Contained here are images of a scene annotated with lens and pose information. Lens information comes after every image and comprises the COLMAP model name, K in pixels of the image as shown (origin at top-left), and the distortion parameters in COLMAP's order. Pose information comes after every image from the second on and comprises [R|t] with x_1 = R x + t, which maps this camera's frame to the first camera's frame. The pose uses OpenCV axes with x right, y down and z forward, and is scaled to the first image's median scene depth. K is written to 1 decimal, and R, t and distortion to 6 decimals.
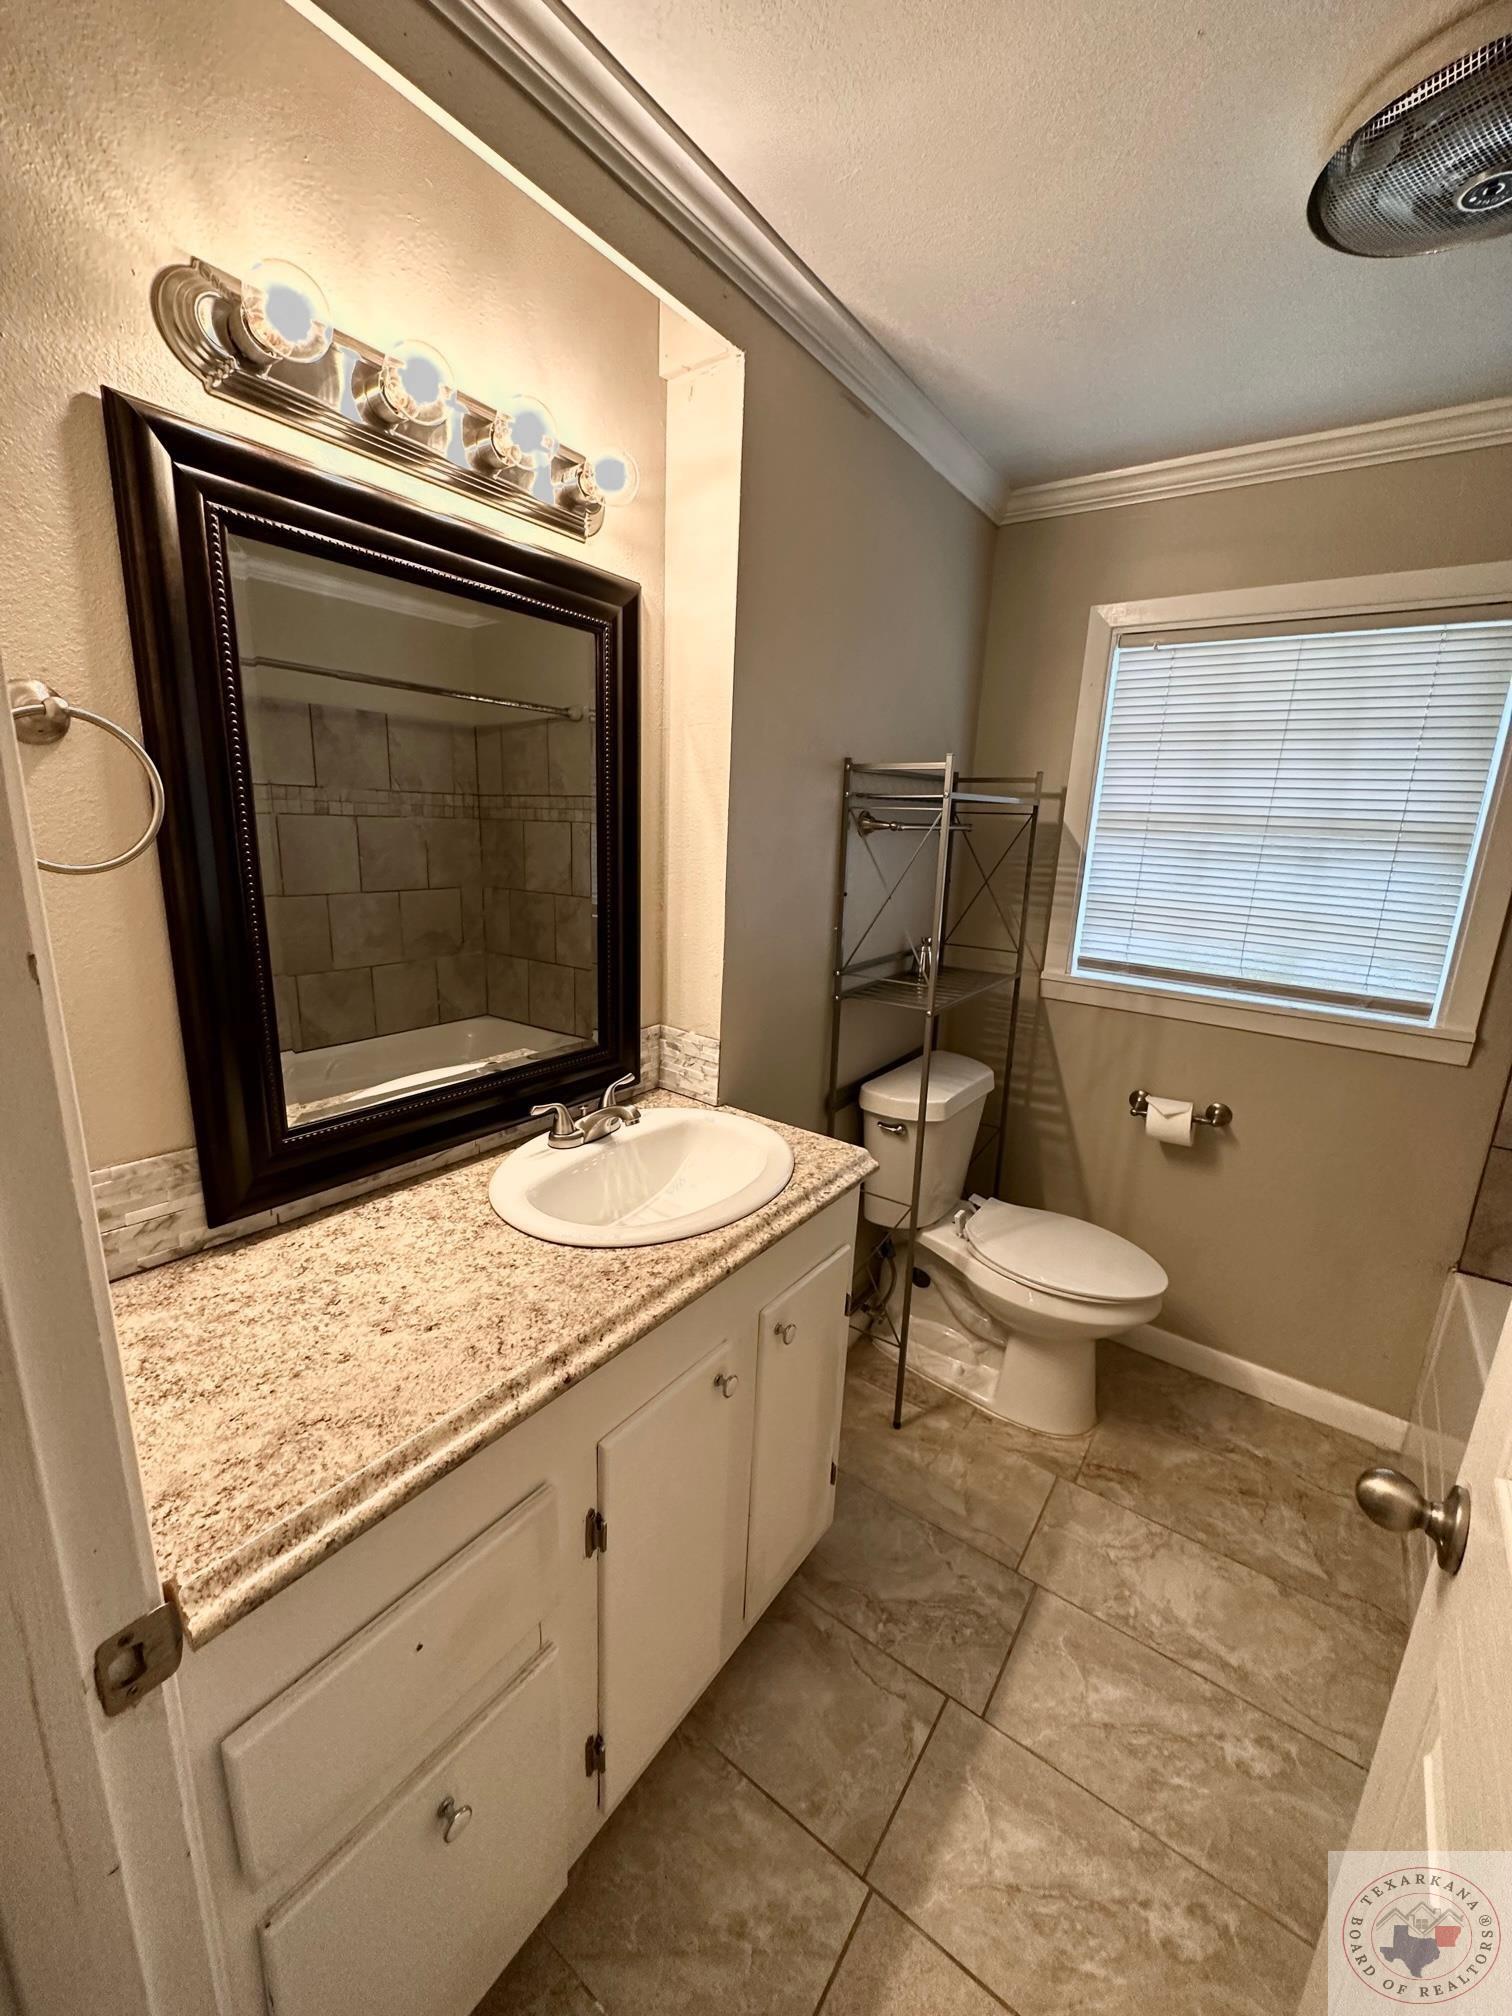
lens RADIAL K [[802.9, 0, 756.0], [0, 802.9, 1008.0], [0, 0, 1]] dist [-0.002998, 0.000466]
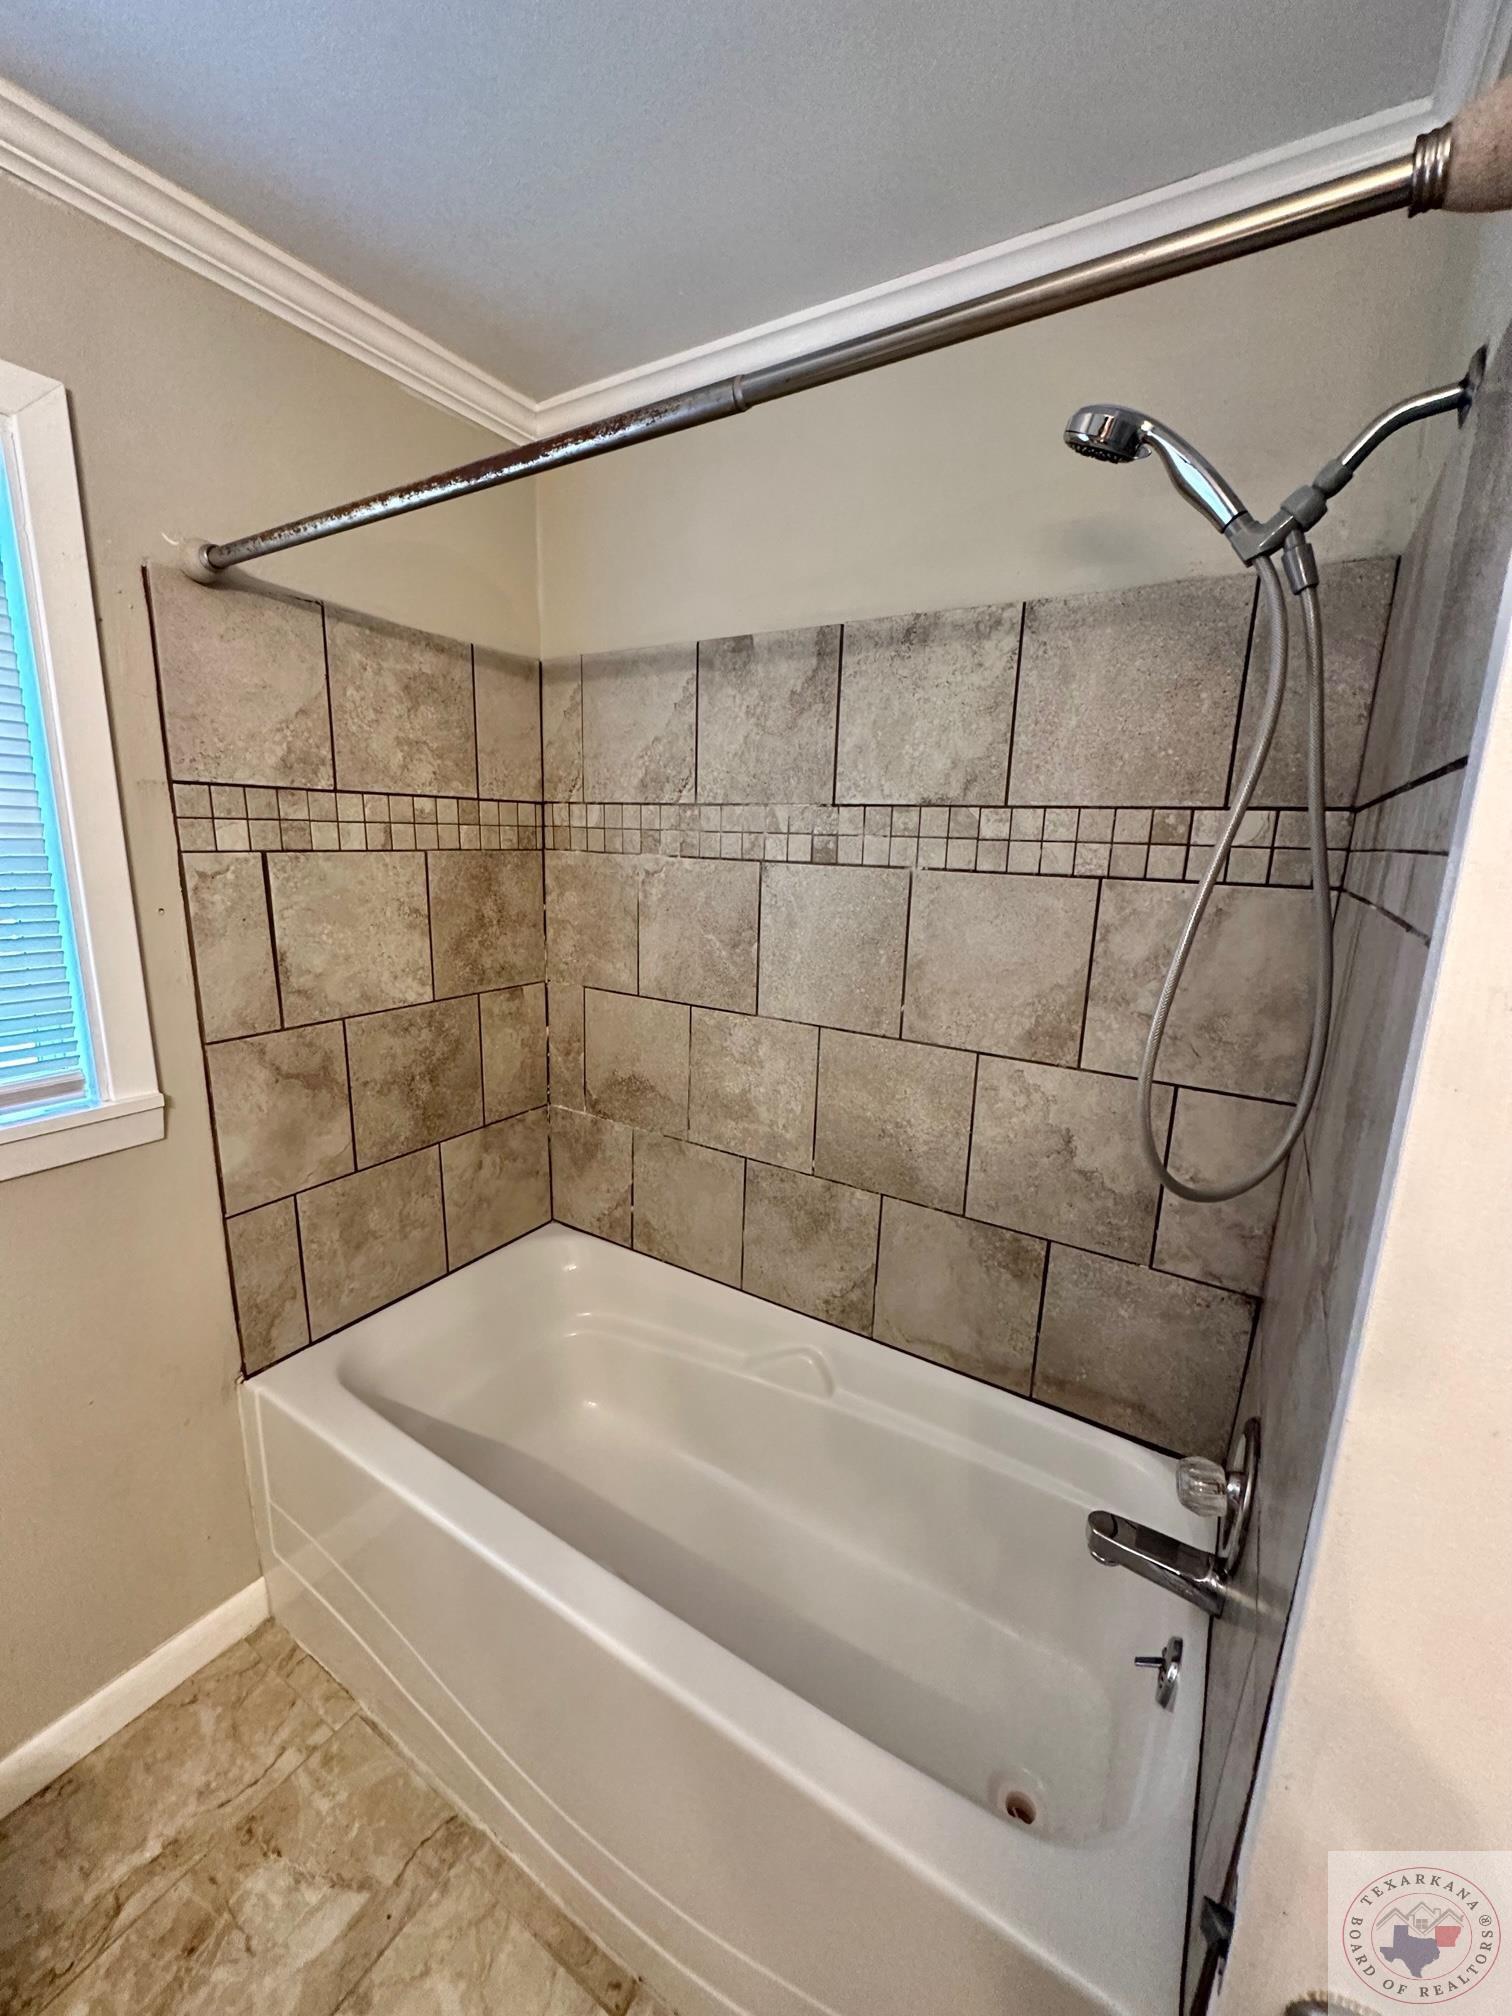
lens RADIAL K [[802.9, 0, 756.0], [0, 802.9, 1008.0], [0, 0, 1]] dist [-0.002998, 0.000466]
pose [[-0.061029, -0.257857, 0.964254, 0.192642], [0.205596, 0.942091, 0.264943, -0.112769], [-0.976732, 0.214416, -0.004480, 0.445614]]
